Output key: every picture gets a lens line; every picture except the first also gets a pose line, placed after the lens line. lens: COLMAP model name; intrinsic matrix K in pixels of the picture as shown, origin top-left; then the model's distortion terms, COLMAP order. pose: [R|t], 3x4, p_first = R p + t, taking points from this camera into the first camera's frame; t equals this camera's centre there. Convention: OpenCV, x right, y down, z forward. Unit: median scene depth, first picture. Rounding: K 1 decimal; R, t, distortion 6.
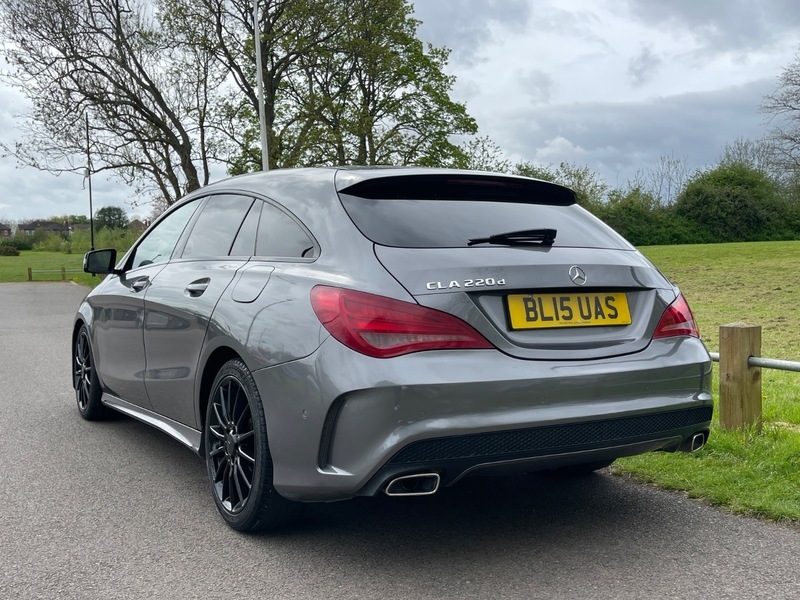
lens RADIAL K [[850.4, 0, 409.5], [0, 850.4, 301.4], [0, 0, 1]] dist [0.034689, 0.000000]
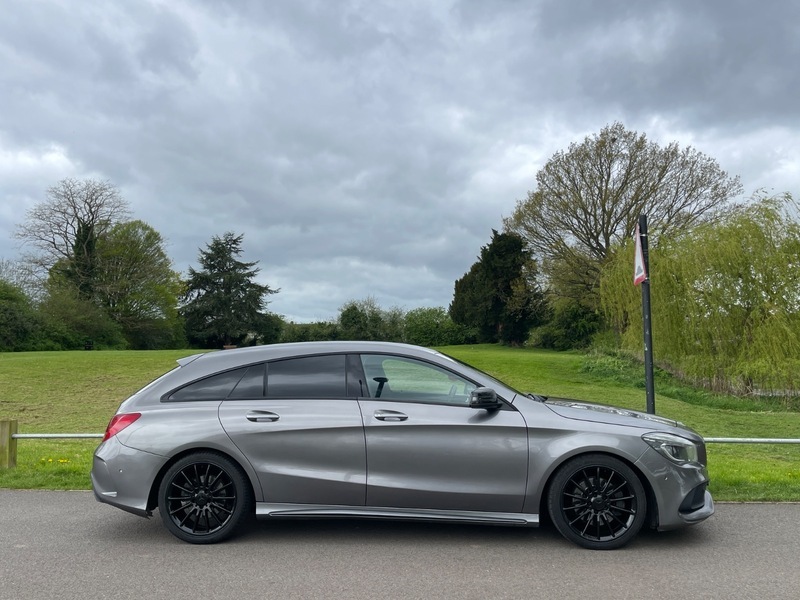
lens RADIAL K [[711.9, 0, 400.6], [0, 711.9, 301.8], [0, 0, 1]] dist [0.058316, -0.062199]
pose [[0.571459, 0.074922, 0.817203, -0.107500], [0.033129, 0.992906, -0.114197, -0.006053], [-0.819962, 0.092332, 0.564923, 0.029494]]
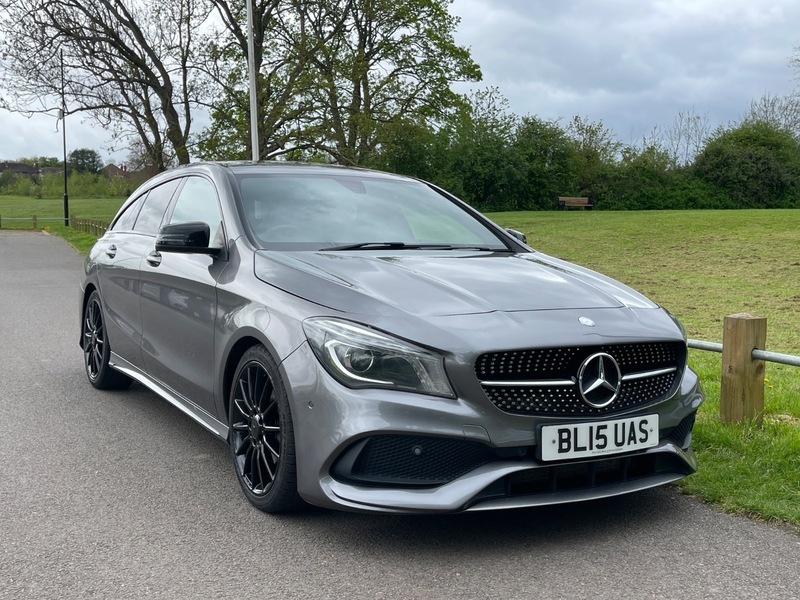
lens RADIAL K [[912.5, 0, 392.4], [0, 912.5, 307.4], [0, 0, 1]] dist [0.031939, 0.000000]
pose [[0.999545, 0.028615, -0.009497, -0.000435], [-0.028081, 0.998240, 0.052239, -0.002354], [0.010975, -0.051949, 0.998589, -0.004030]]
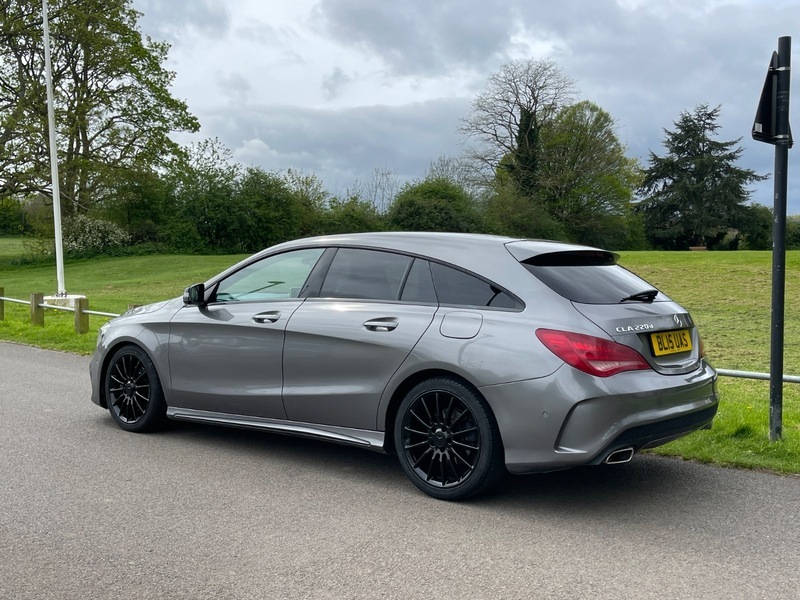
lens RADIAL K [[850.4, 0, 408.5], [0, 850.4, 302.2], [0, 0, 1]] dist [0.034689, 0.000000]
pose [[0.936204, 0.003789, 0.351437, -0.047519], [-0.004848, 0.999986, 0.002133, -0.003766], [-0.351424, -0.003701, 0.936209, -0.018061]]
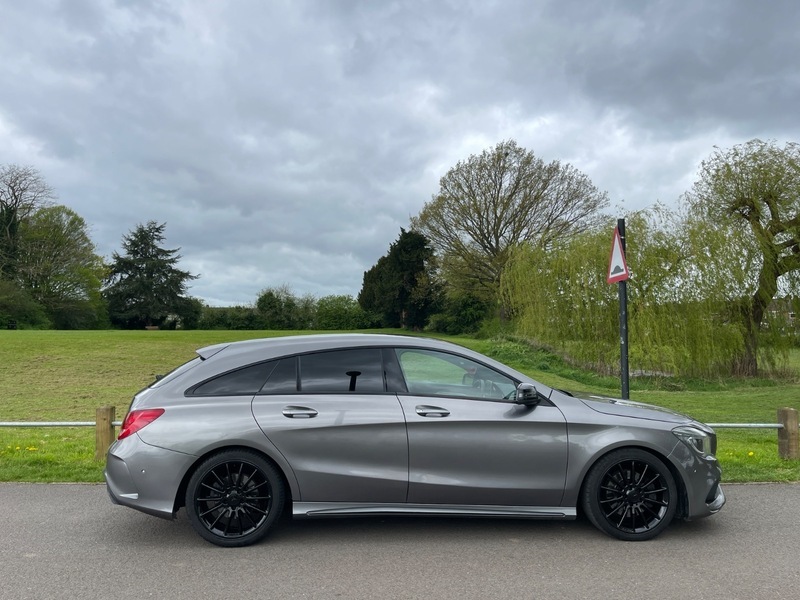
lens RADIAL K [[627.7, 0, 398.4], [0, 627.7, 303.6], [0, 0, 1]] dist [0.041596, -0.013812]
pose [[0.445338, 0.067886, 0.892785, -0.106206], [0.026248, 0.995703, -0.088805, -0.008906], [-0.894978, 0.062982, 0.441642, 0.053422]]
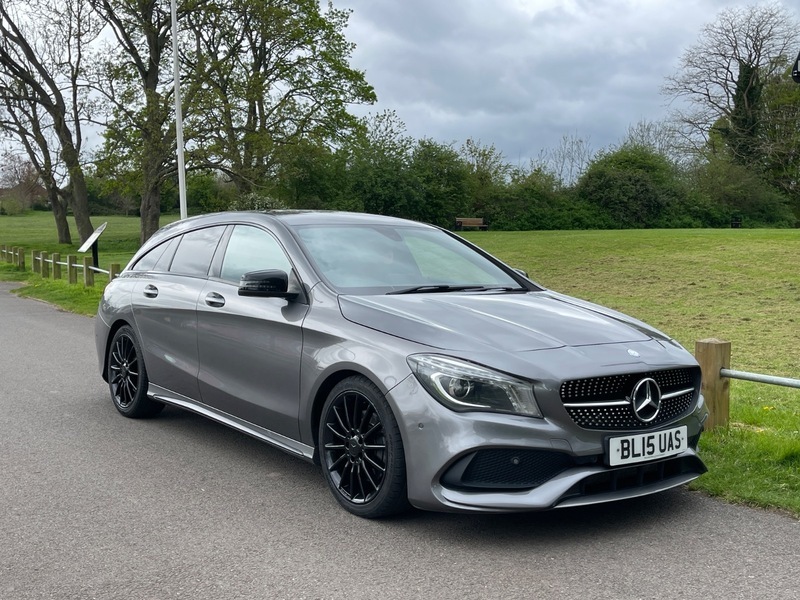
lens RADIAL K [[912.5, 0, 397.3], [0, 912.5, 309.9], [0, 0, 1]] dist [0.031939, 0.000000]
pose [[0.992604, 0.014889, 0.120482, -0.017511], [-0.019087, 0.999247, 0.033767, -0.004487], [-0.119889, -0.035816, 0.992141, -0.016806]]
